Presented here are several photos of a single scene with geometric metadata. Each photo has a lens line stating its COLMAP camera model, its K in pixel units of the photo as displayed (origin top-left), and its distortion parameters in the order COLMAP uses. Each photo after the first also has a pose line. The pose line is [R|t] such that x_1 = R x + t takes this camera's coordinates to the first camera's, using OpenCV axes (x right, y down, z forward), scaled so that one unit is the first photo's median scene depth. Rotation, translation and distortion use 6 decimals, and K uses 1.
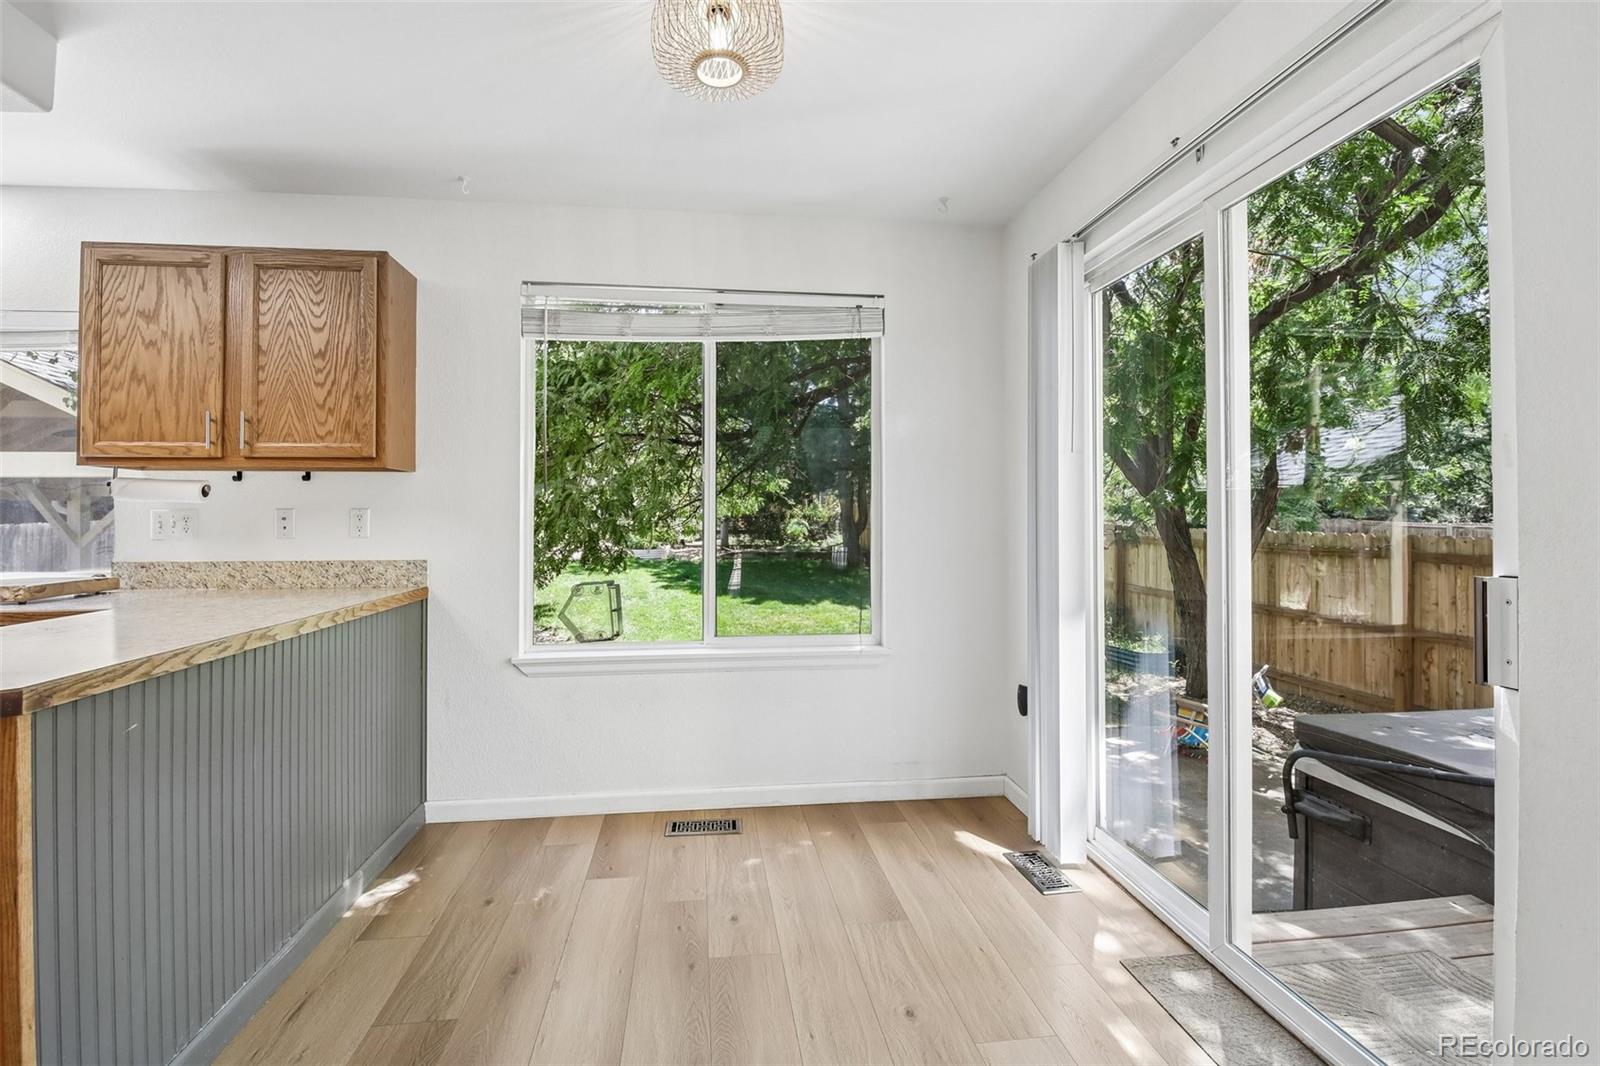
lens RADIAL K [[744.7, 0, 792.6], [0, 744.7, 506.1], [0, 0, 1]] dist [0.000880, -0.011979]
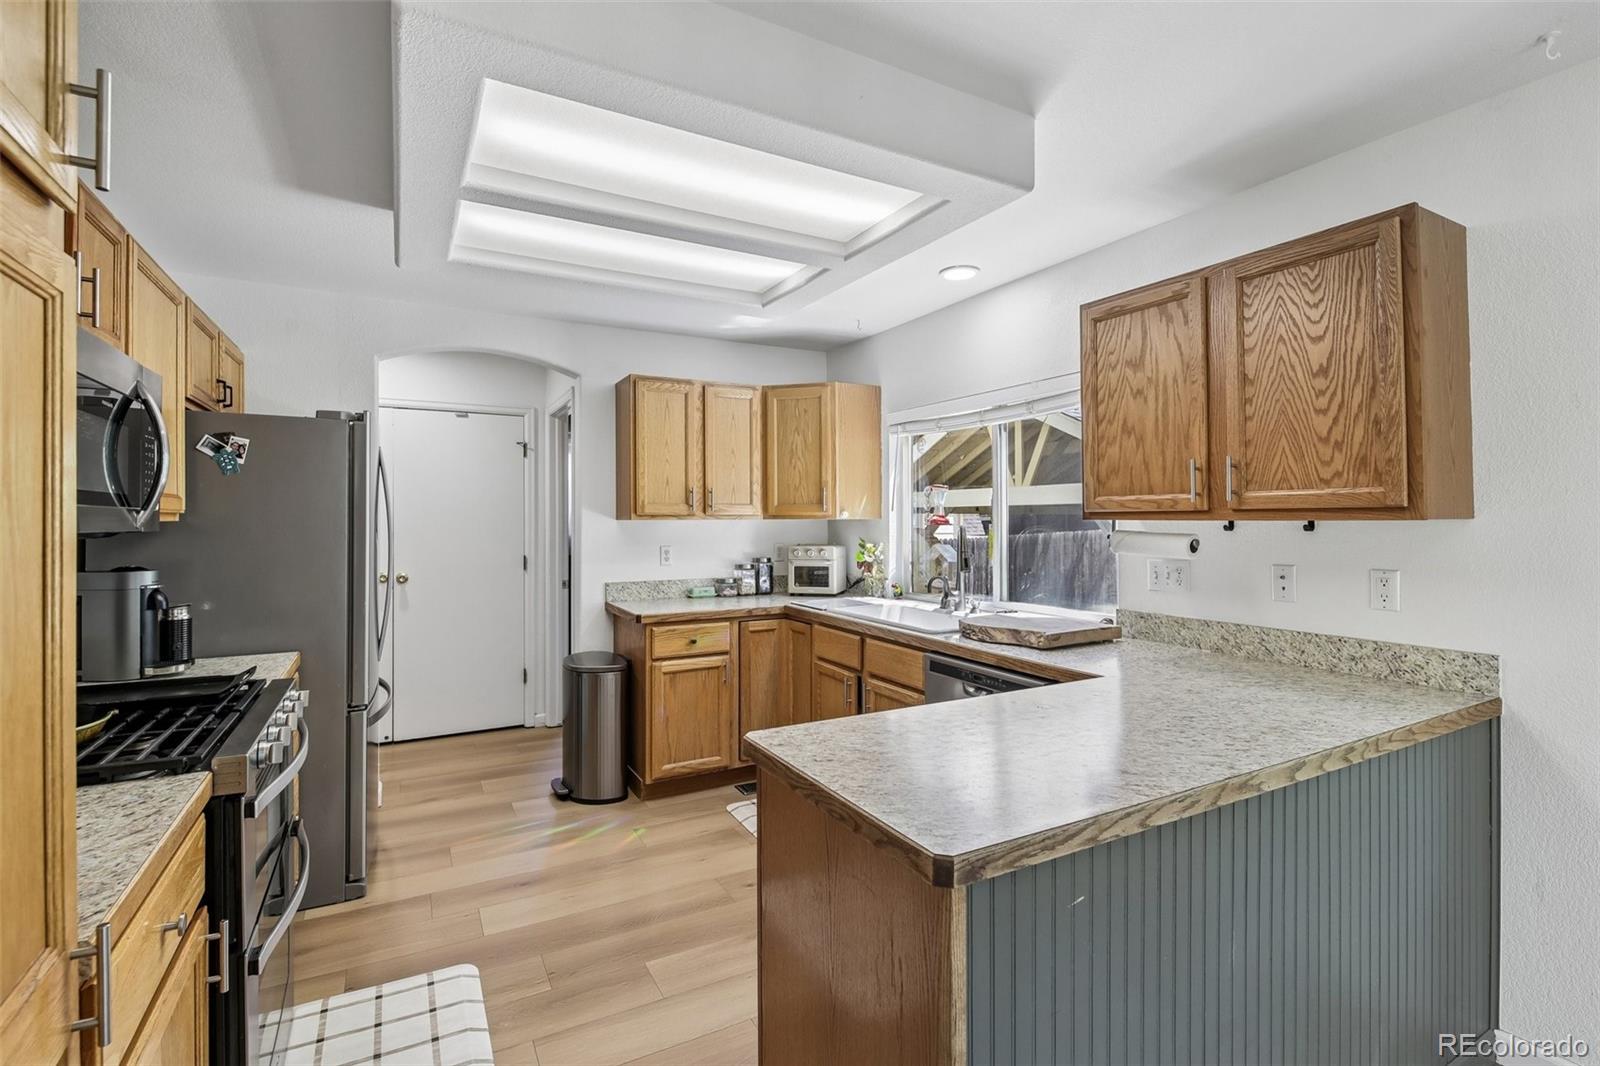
lens RADIAL K [[744.7, 0, 792.6], [0, 744.7, 506.1], [0, 0, 1]] dist [0.000880, -0.011979]
pose [[0.362992, -0.015155, -0.931669, -0.132231], [0.018748, 0.999784, -0.008959, -0.071656], [0.931603, -0.014215, 0.363198, 0.227678]]
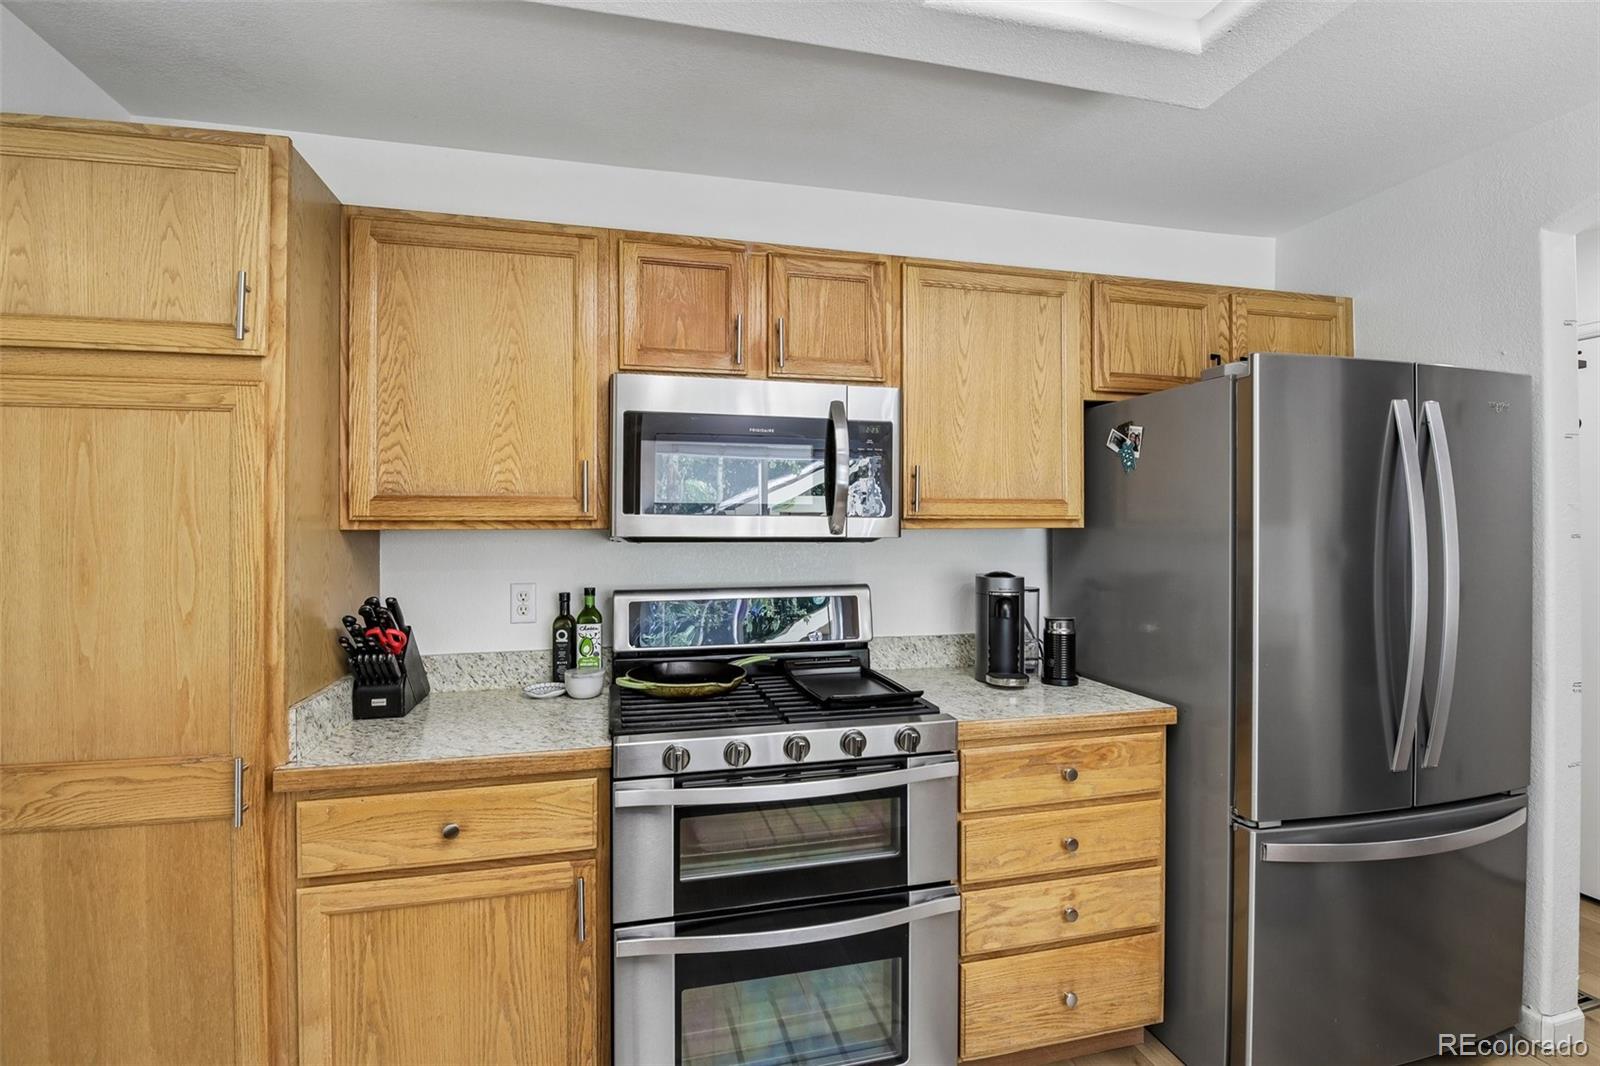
lens RADIAL K [[744.7, 0, 792.6], [0, 744.7, 506.1], [0, 0, 1]] dist [0.000880, -0.011979]
pose [[-0.993957, -0.002218, -0.109746, -0.843094], [0.002408, 0.999114, -0.042007, -0.065322], [0.109742, -0.042018, -0.993072, 0.656261]]
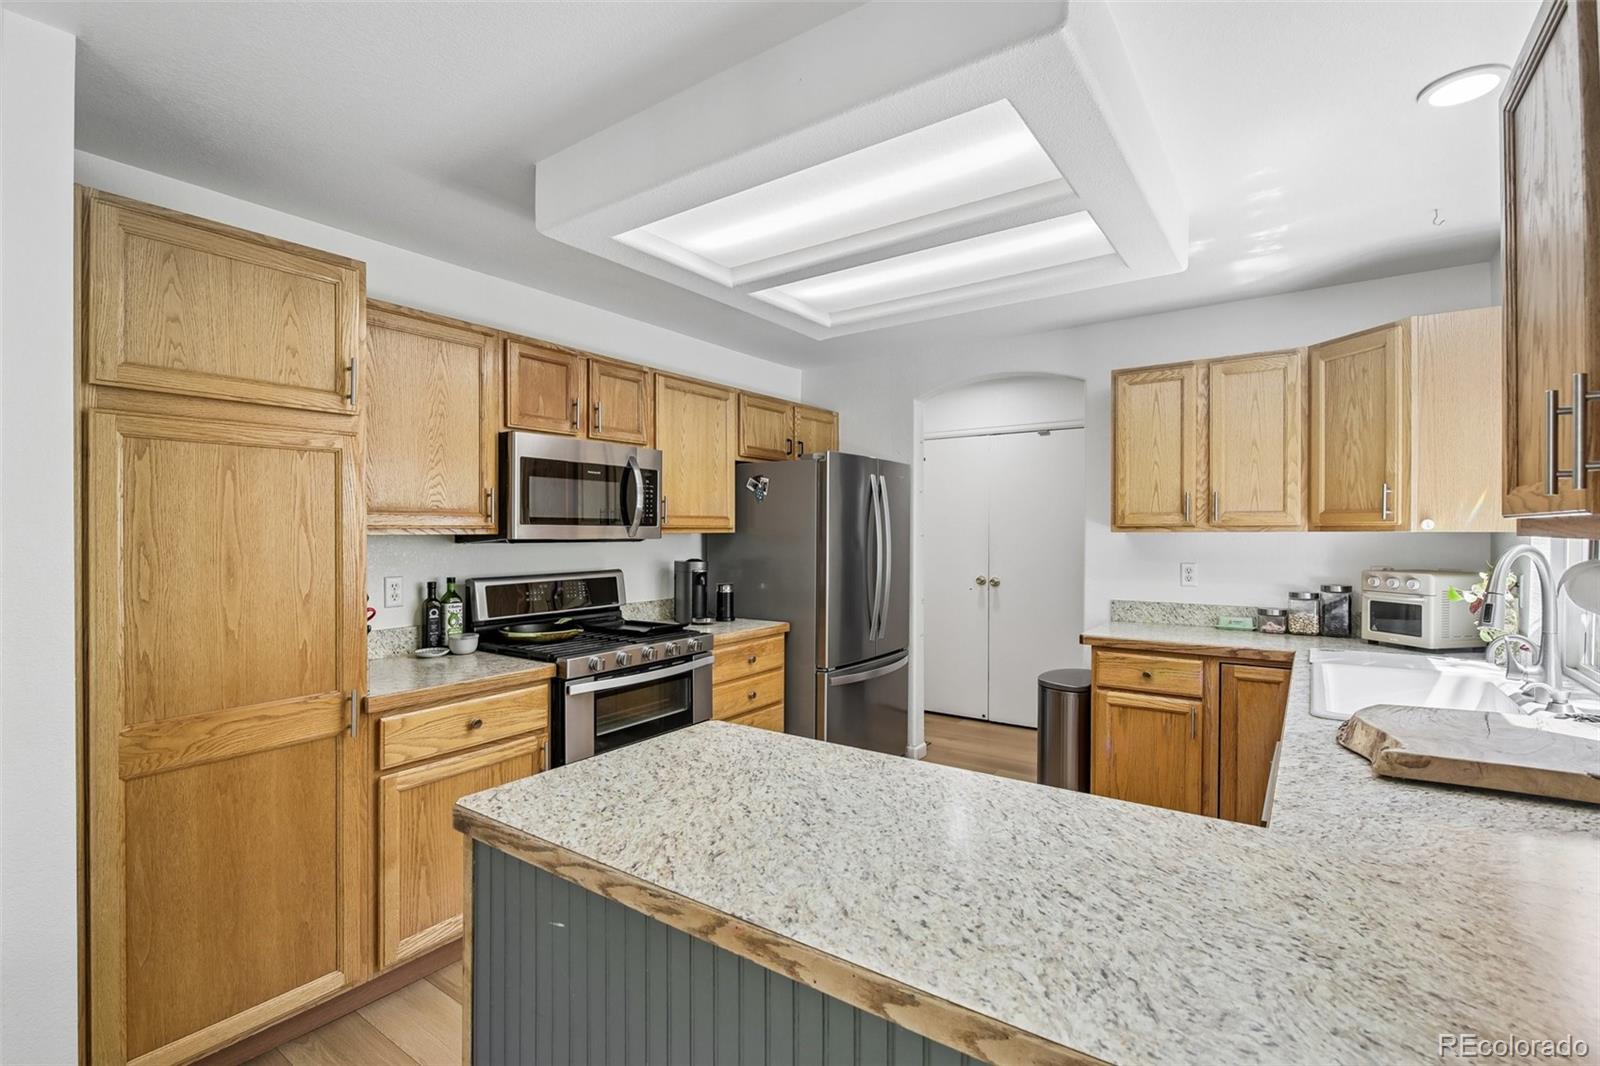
lens RADIAL K [[730.8, 0, 792.3], [0, 730.8, 529.4], [0, 0, 1]] dist [0.000941, -0.000759]
pose [[-0.683126, 0.001185, -0.730299, -0.269595], [0.016623, 0.999765, -0.013927, -0.059468], [0.730111, -0.021654, -0.682985, 0.940893]]
